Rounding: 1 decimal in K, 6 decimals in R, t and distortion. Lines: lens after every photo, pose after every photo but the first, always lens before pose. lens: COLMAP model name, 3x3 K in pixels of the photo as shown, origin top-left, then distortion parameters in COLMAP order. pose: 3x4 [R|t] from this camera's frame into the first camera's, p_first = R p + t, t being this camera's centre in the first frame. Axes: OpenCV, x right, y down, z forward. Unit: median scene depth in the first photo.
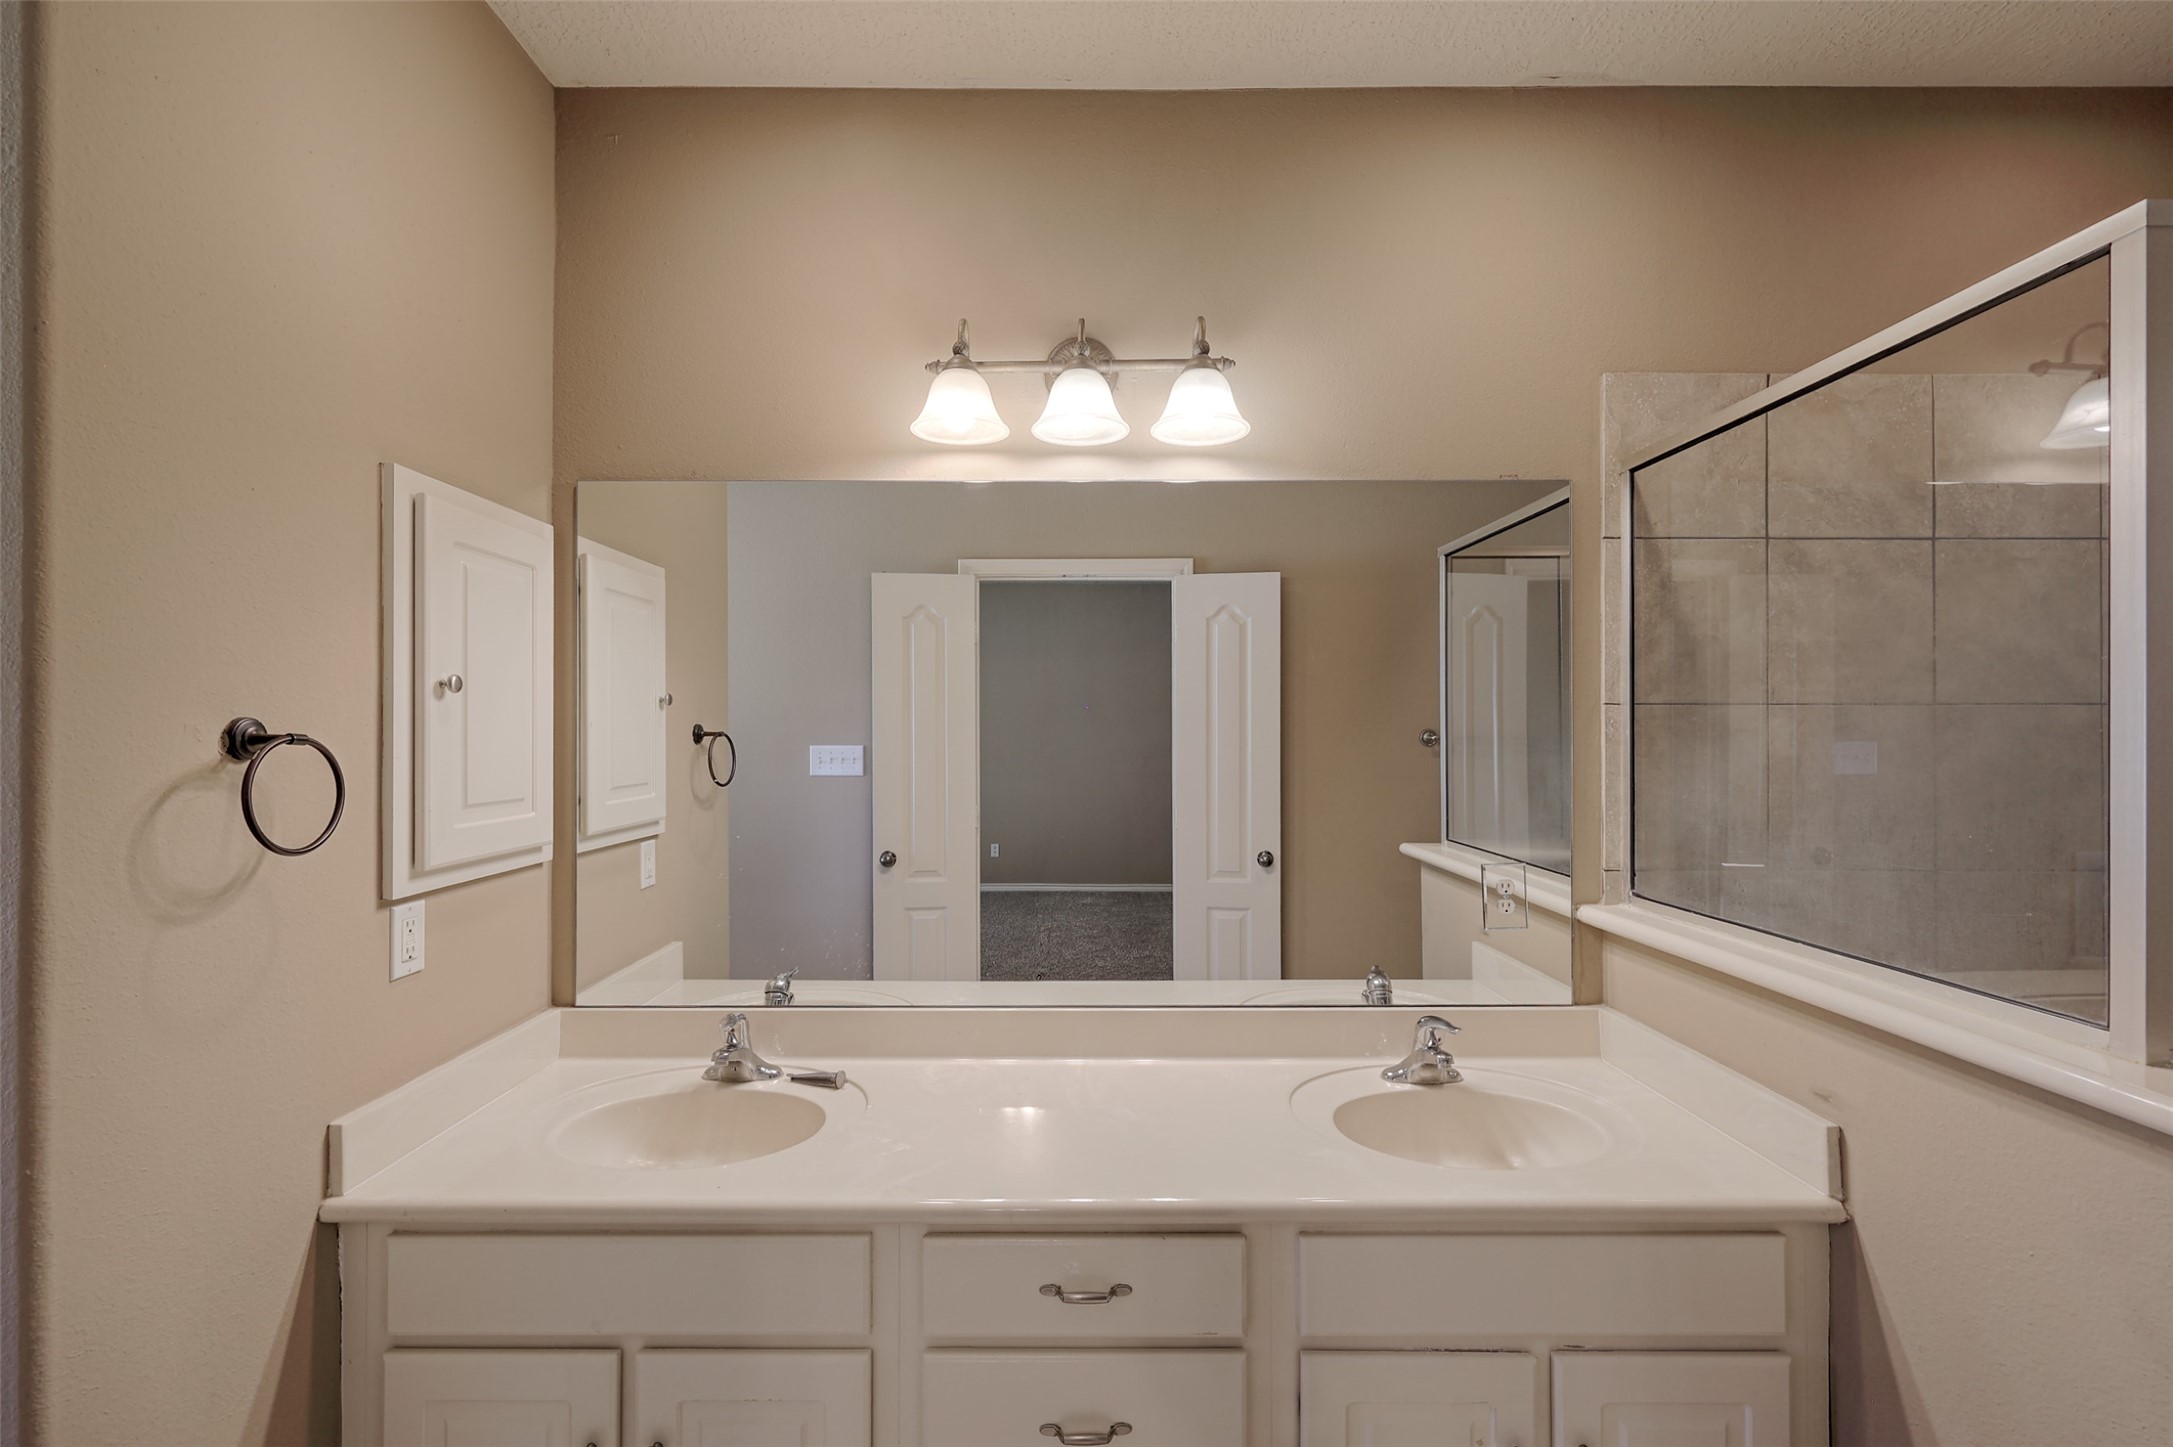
lens RADIAL K [[888.8, 0, 1095.9], [0, 888.8, 727.7], [0, 0, 1]] dist [0.003004, 0.000637]
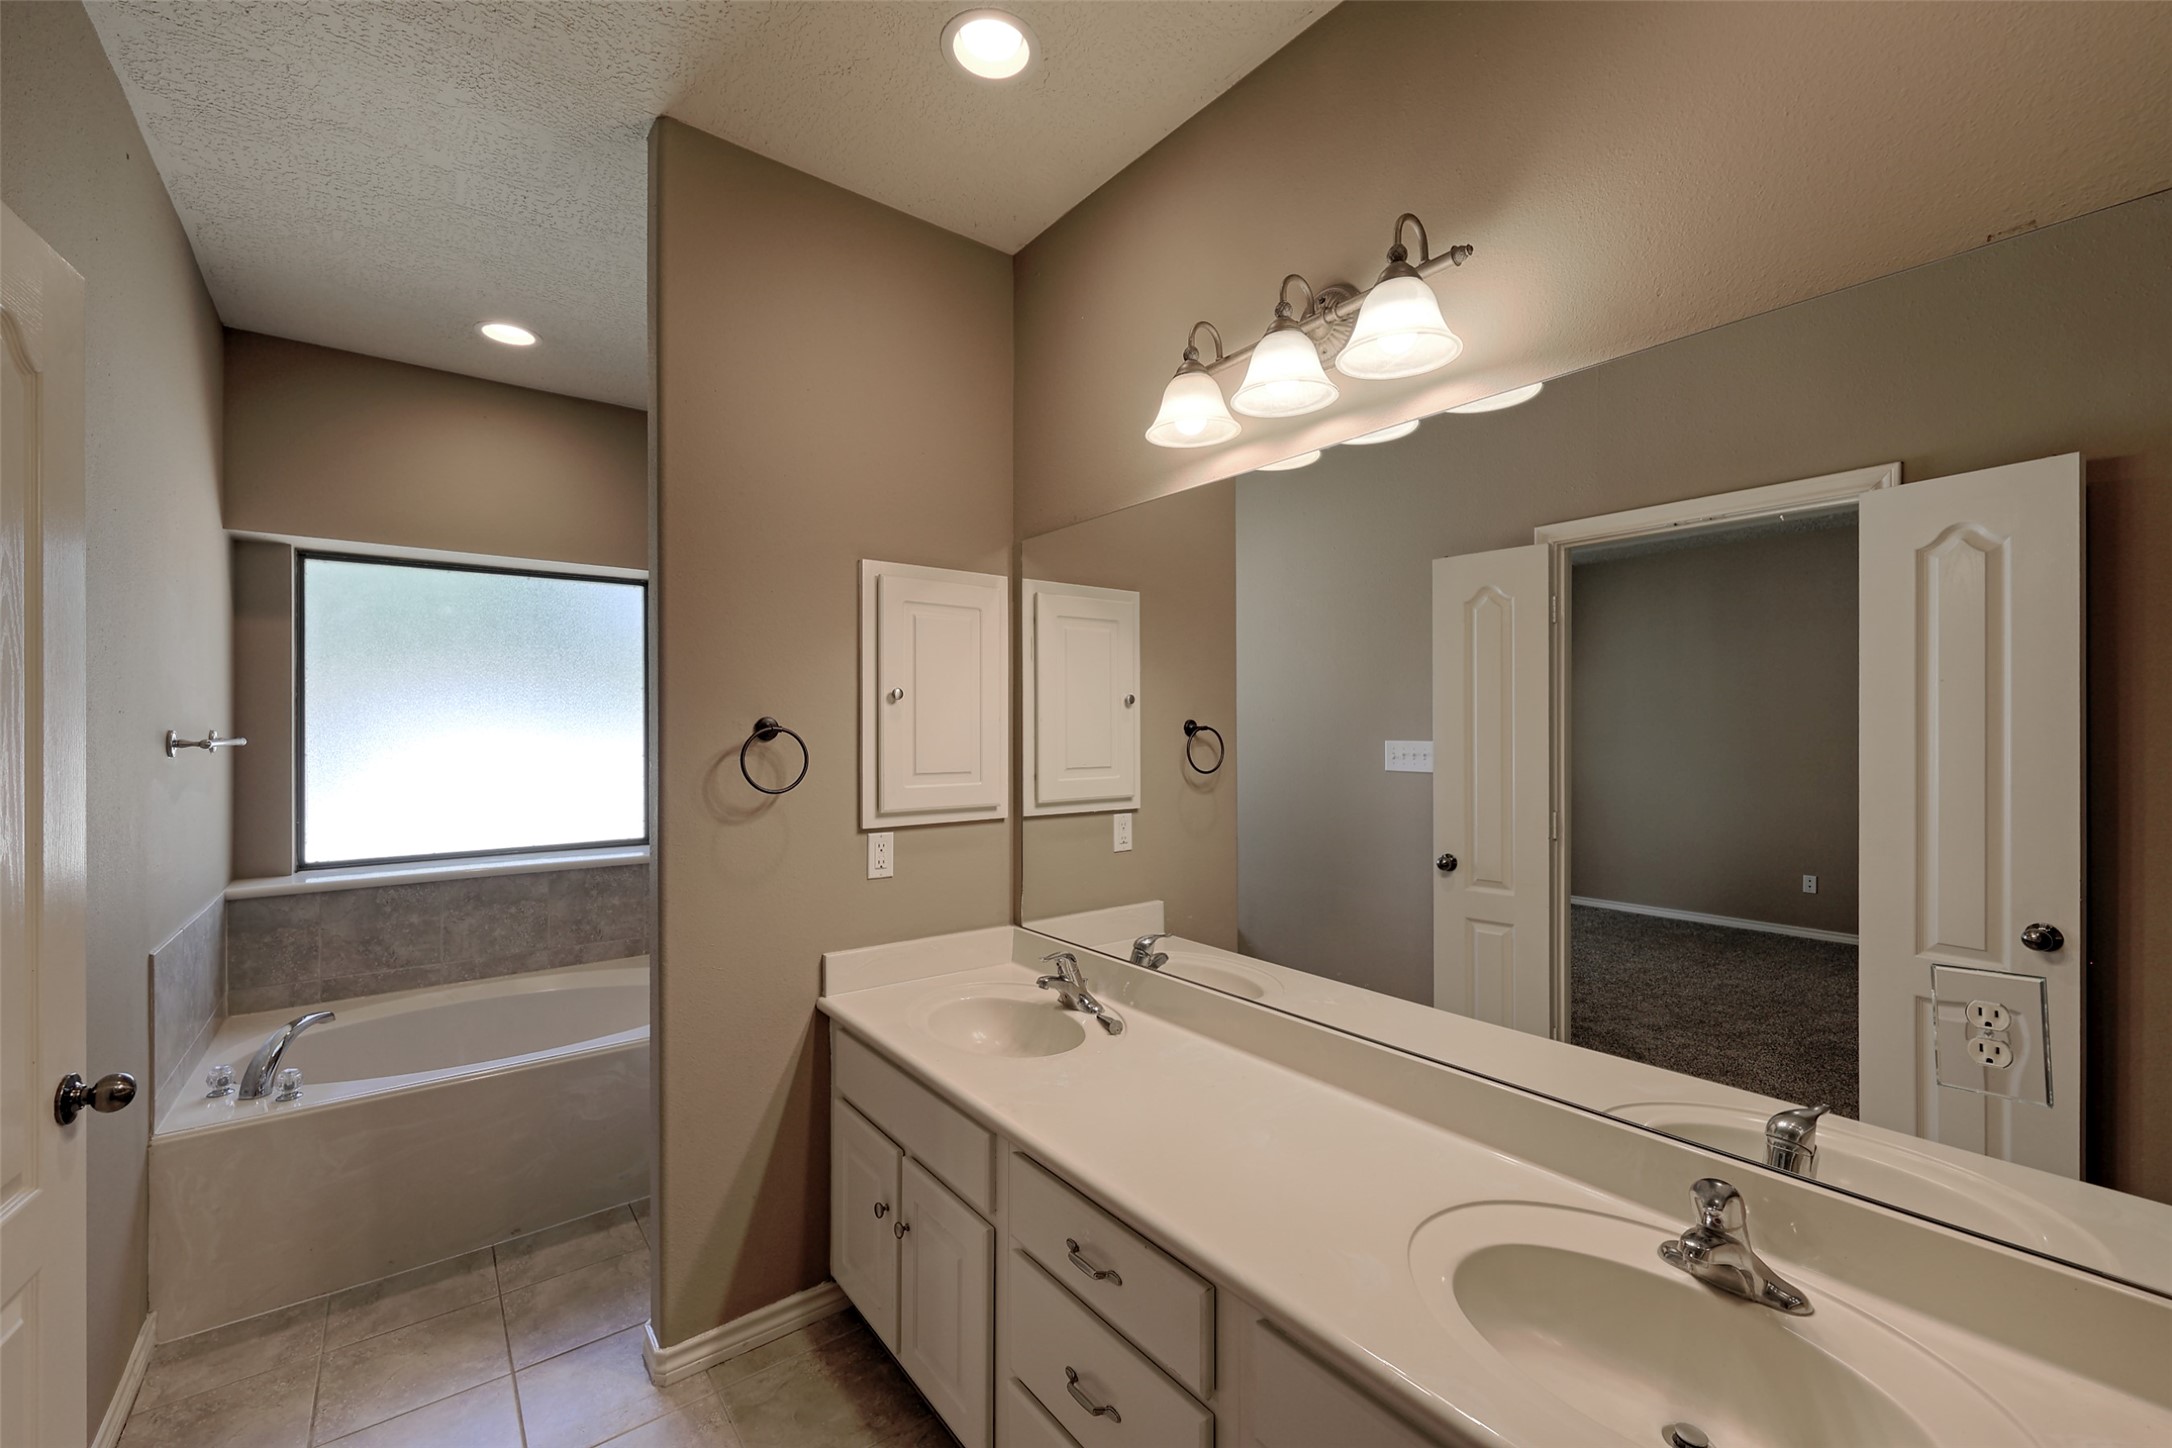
lens RADIAL K [[888.4, 0, 1086.7], [0, 888.4, 730.3], [0, 0, 1]] dist [0.003004, 0.000637]
pose [[0.608581, 0.001633, -0.793490, 0.569921], [0.003391, 0.999983, 0.004658, 0.006227], [0.793485, -0.005525, 0.608565, 0.260797]]
